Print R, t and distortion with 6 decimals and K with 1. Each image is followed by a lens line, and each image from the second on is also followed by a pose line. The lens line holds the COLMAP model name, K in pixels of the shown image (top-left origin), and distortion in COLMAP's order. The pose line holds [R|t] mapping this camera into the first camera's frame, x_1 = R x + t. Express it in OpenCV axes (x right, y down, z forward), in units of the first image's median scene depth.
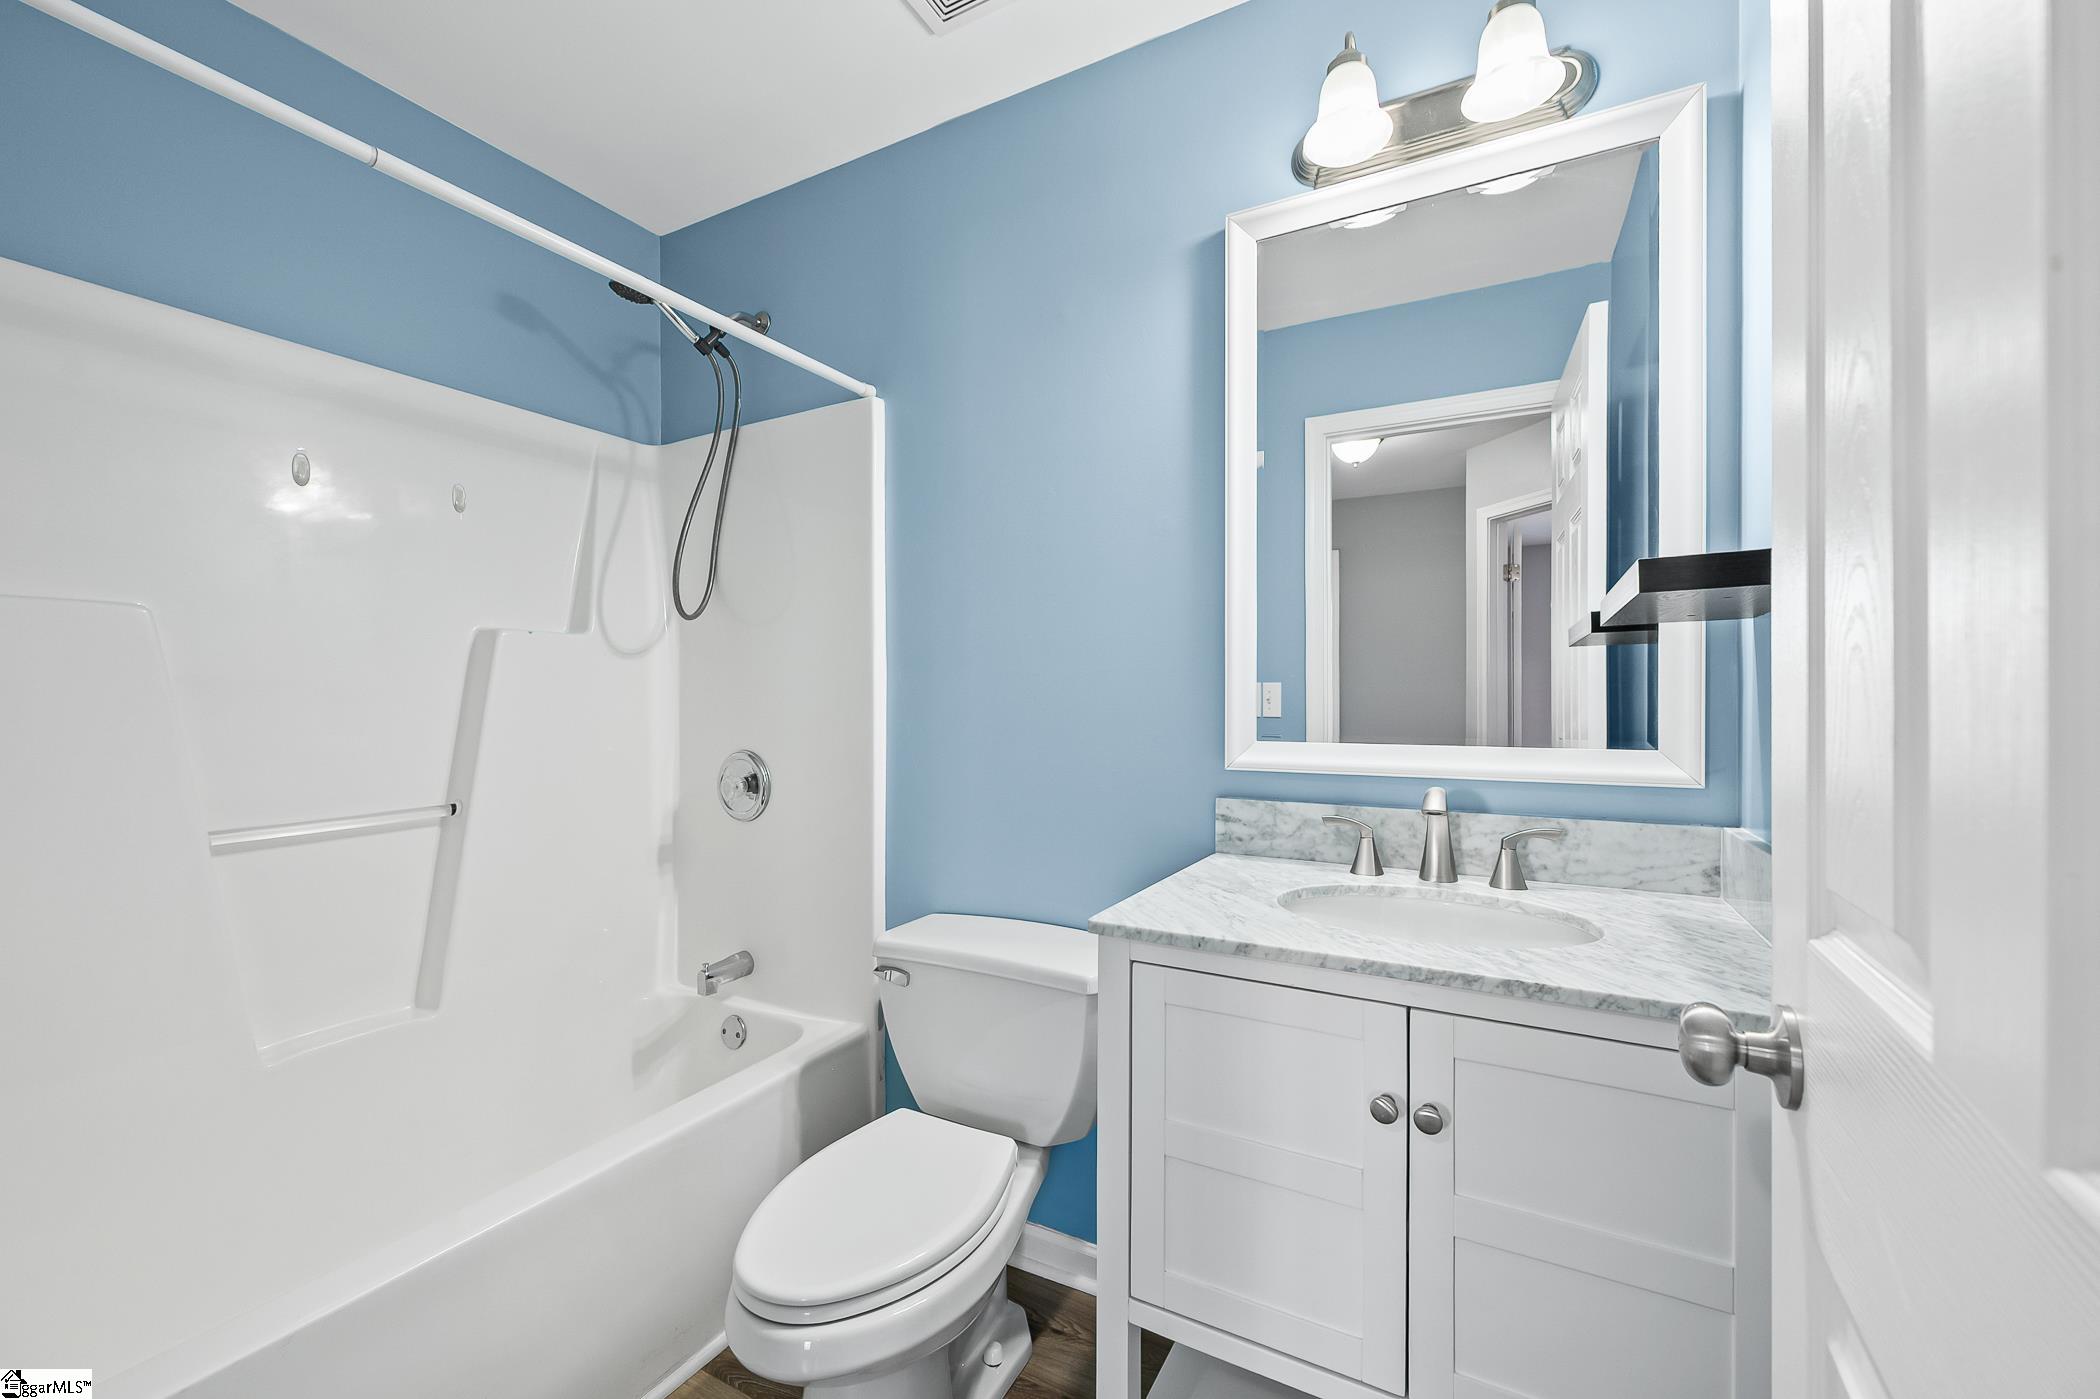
lens RADIAL K [[836.3, 0, 1062.1], [0, 836.3, 702.9], [0, 0, 1]] dist [0.000250, 0.000159]
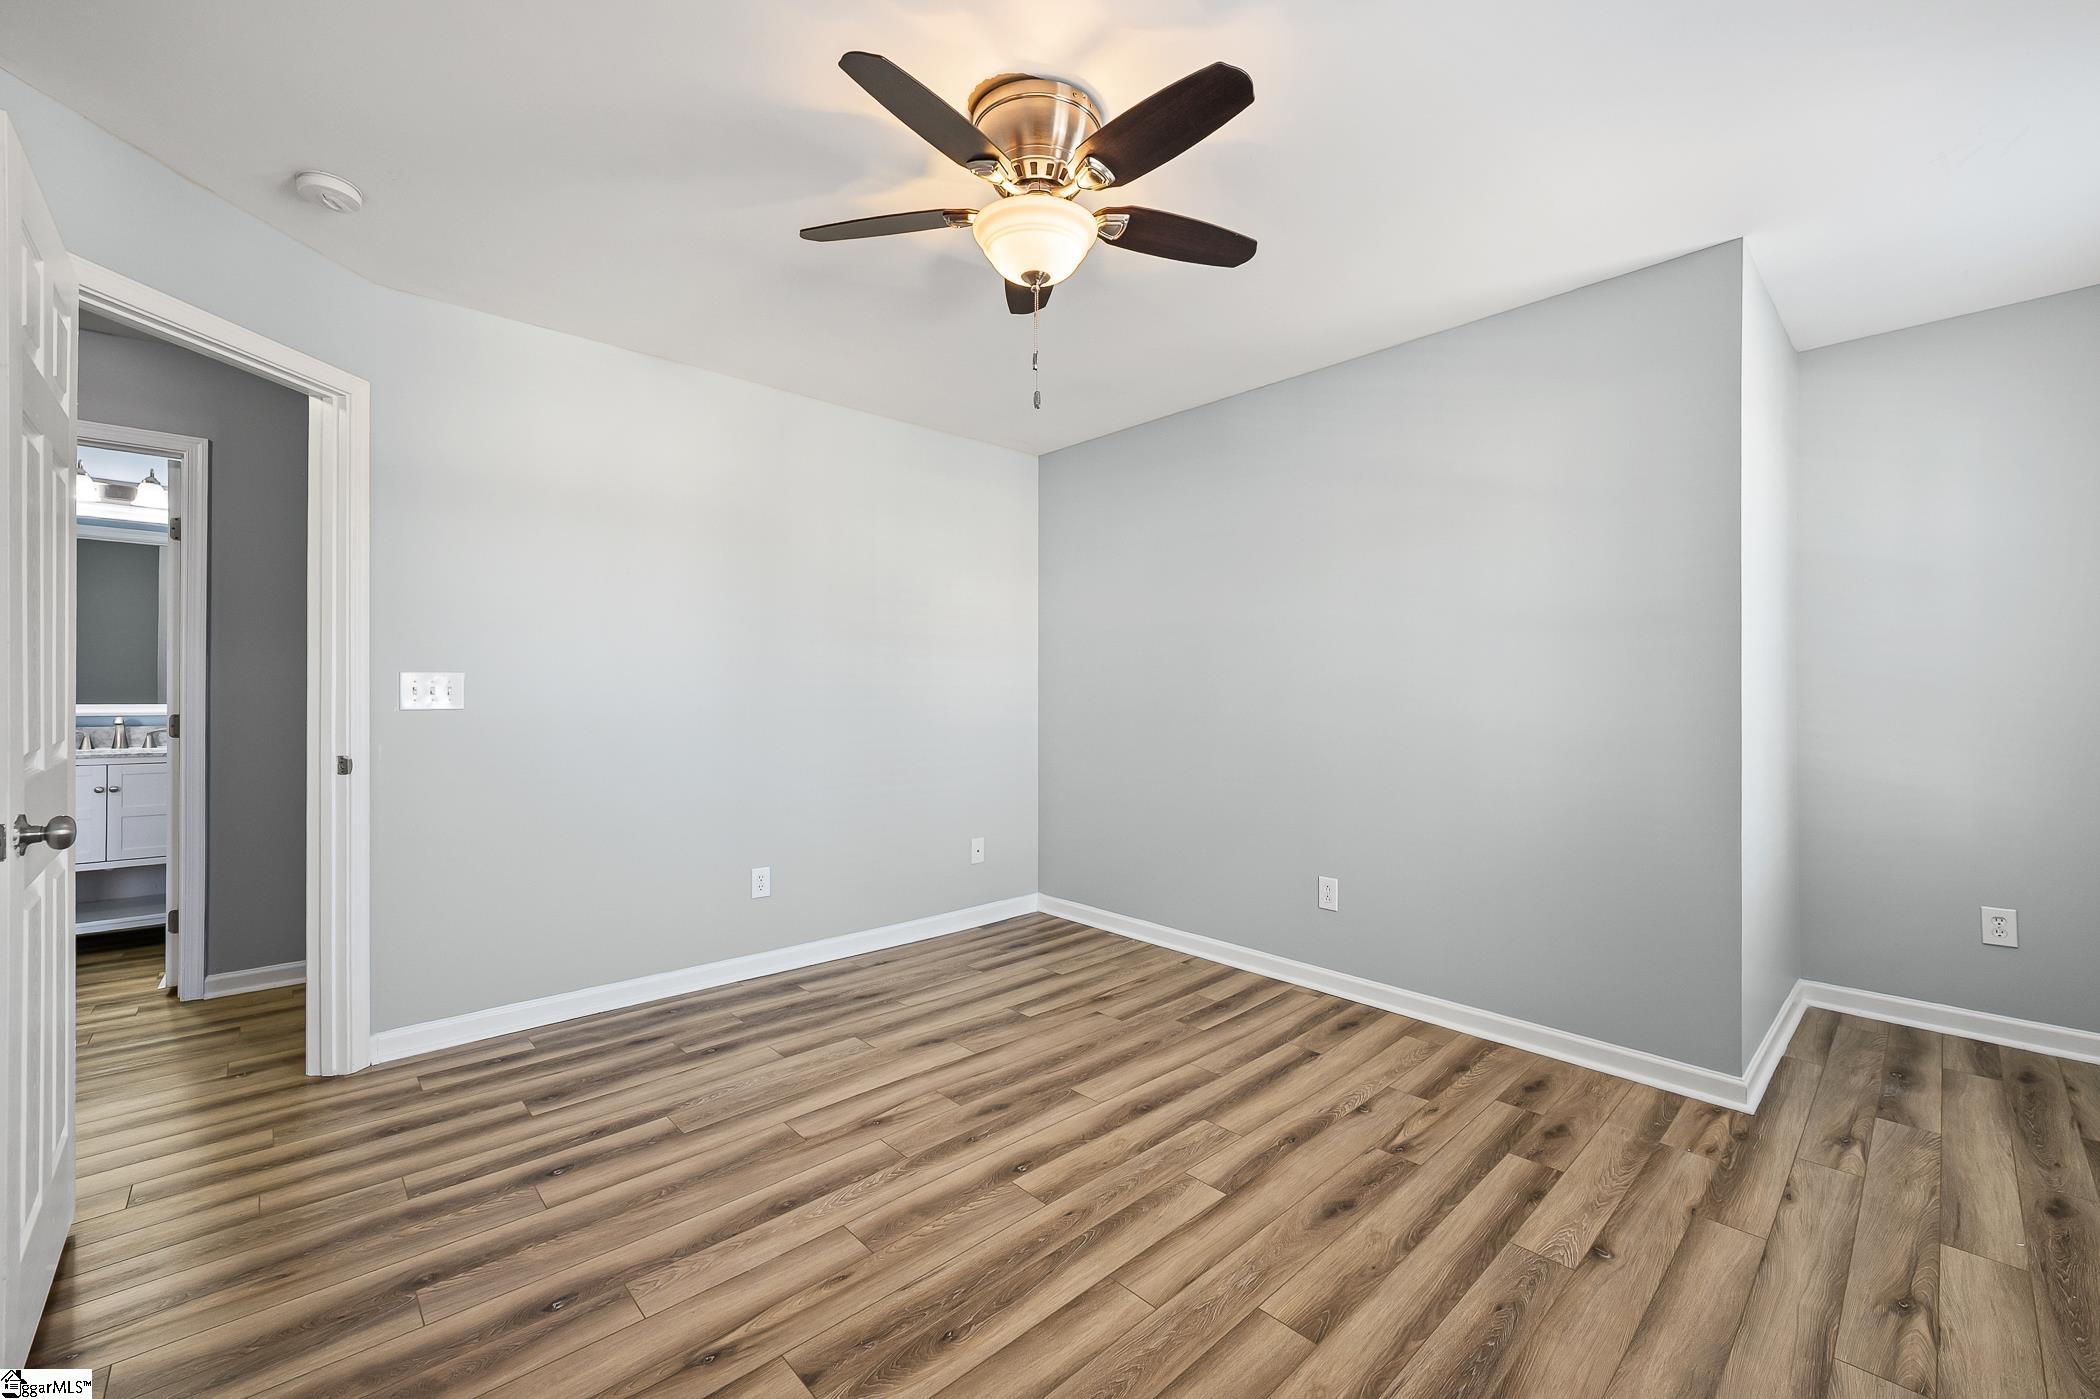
lens RADIAL K [[836.3, 0, 1062.1], [0, 836.3, 702.9], [0, 0, 1]] dist [0.000250, 0.000159]
pose [[0.317351, -0.001500, 0.948307, -1.389597], [-0.002518, 0.999994, 0.002424, 0.030284], [-0.948305, -0.003157, 0.317345, -3.309204]]
